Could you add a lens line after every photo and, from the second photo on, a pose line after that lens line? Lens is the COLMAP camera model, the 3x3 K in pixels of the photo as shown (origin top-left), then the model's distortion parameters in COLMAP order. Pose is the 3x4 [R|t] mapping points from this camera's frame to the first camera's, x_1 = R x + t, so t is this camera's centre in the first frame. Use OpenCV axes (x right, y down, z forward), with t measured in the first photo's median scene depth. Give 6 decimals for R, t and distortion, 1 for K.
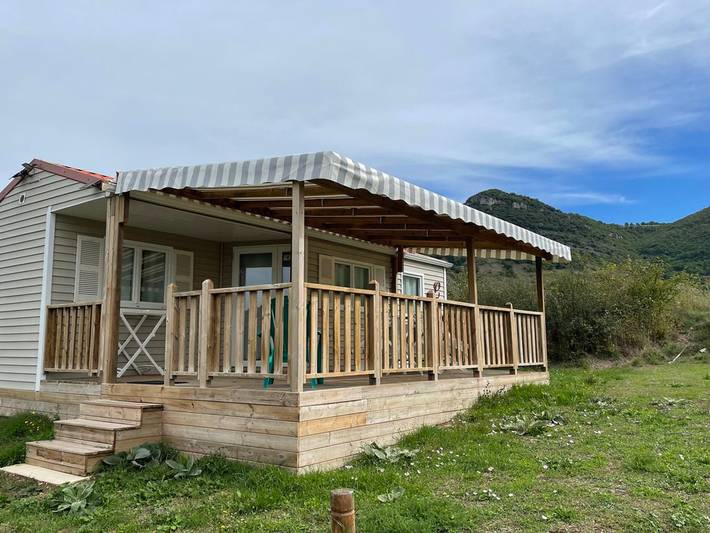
lens RADIAL K [[596.0, 0, 355.0], [0, 596.0, 266.5], [0, 0, 1]] dist [0.066182, 0.000076]
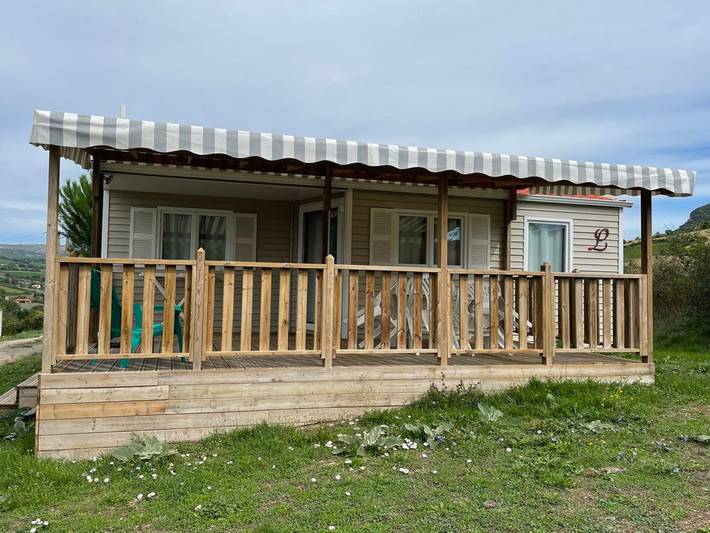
lens RADIAL K [[674.0, 0, 355.0], [0, 674.0, 266.5], [0, 0, 1]] dist [0.066263, -0.014787]
pose [[0.820751, -0.017141, -0.571029, 0.648441], [0.062788, 0.996201, 0.060342, 0.005387], [0.567825, -0.085380, 0.818709, 0.287506]]
